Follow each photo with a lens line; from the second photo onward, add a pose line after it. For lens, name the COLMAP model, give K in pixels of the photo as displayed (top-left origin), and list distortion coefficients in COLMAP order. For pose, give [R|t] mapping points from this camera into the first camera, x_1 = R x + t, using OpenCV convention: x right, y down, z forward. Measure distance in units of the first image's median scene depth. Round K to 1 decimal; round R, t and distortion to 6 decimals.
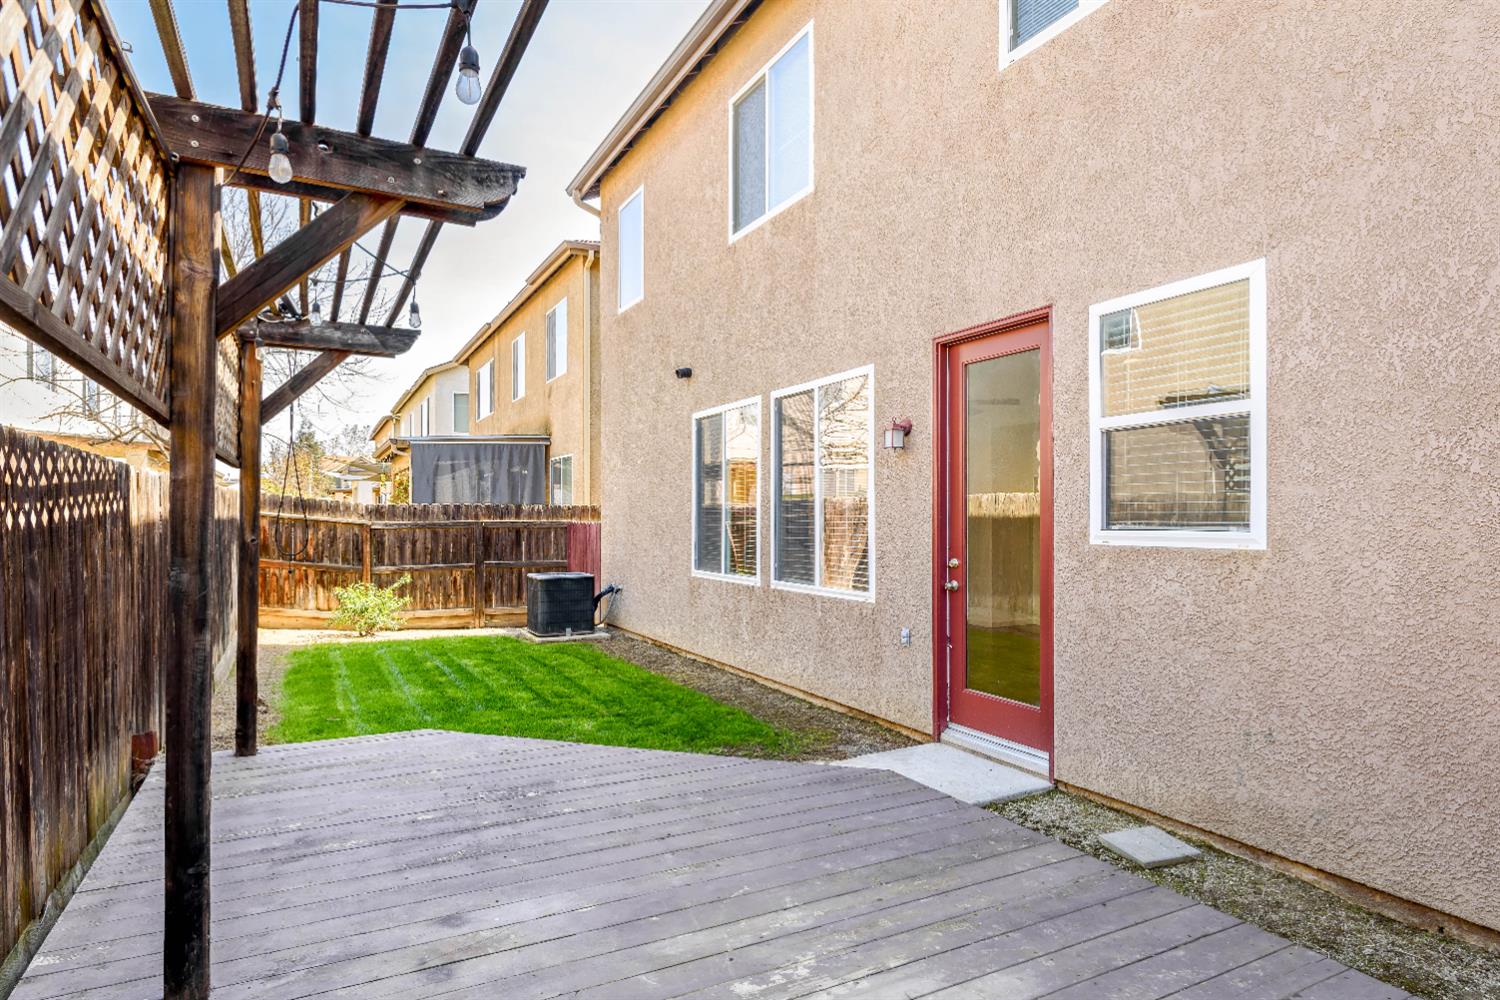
lens RADIAL K [[860.2, 0, 745.2], [0, 860.2, 519.3], [0, 0, 1]] dist [-0.001541, -0.000671]
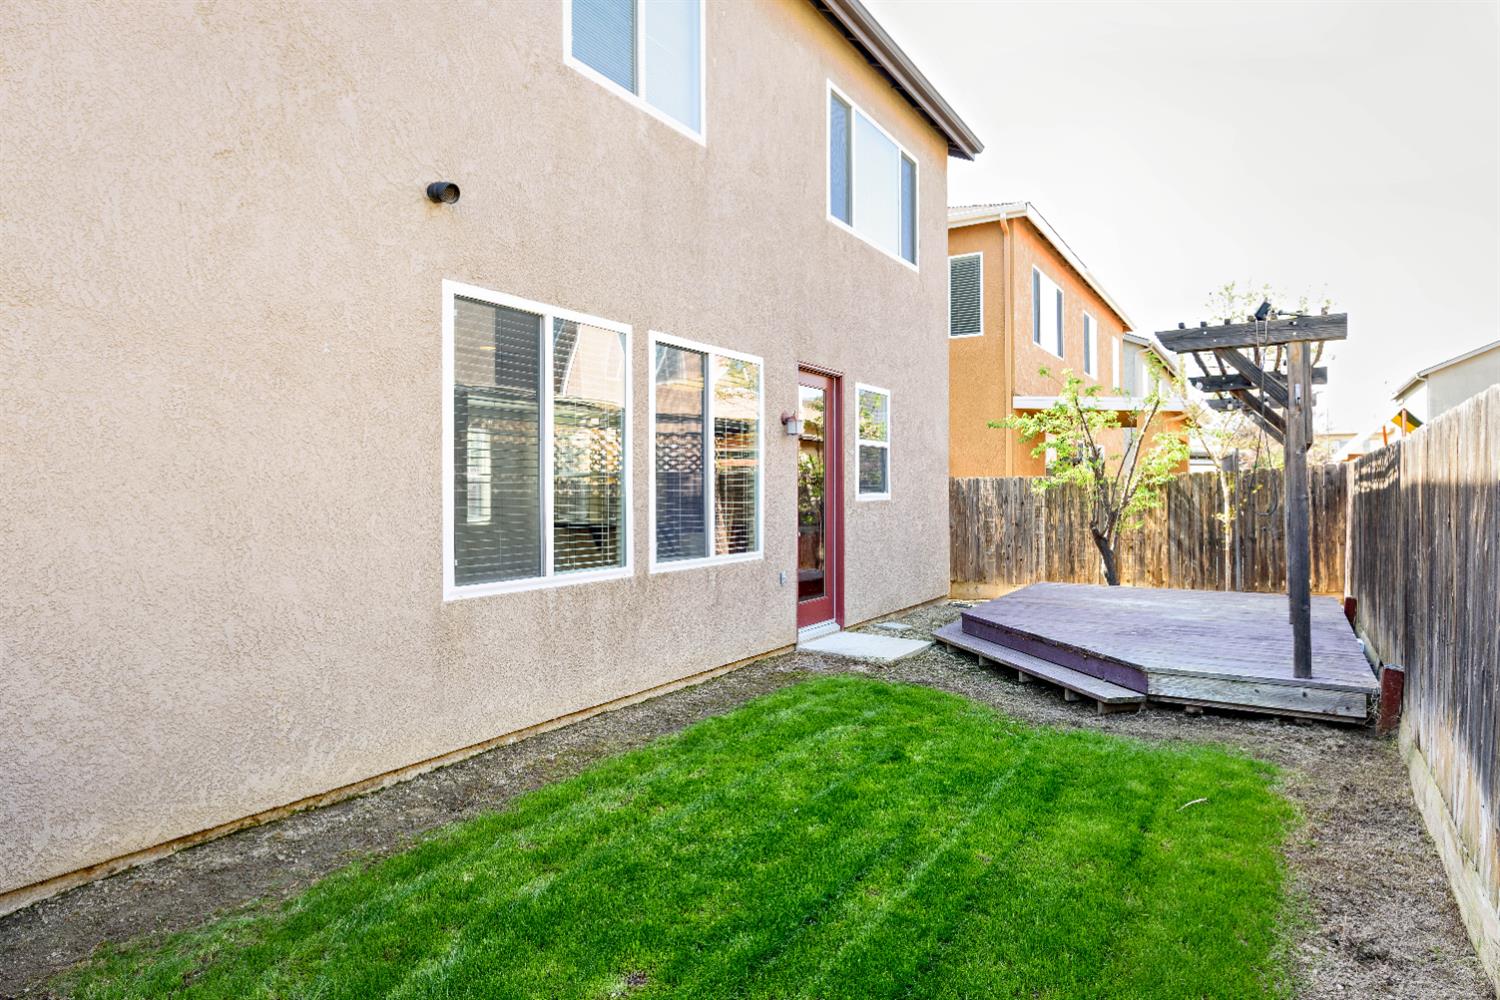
lens RADIAL K [[866.1, 0, 750.0], [0, 866.1, 500.0], [0, 0, 1]] dist [-0.010983, -0.001320]
pose [[-0.520551, -0.001214, 0.853830, -0.837297], [0.009880, 0.999923, 0.007446, 0.006511], [-0.853773, 0.012312, -0.520499, 1.585301]]
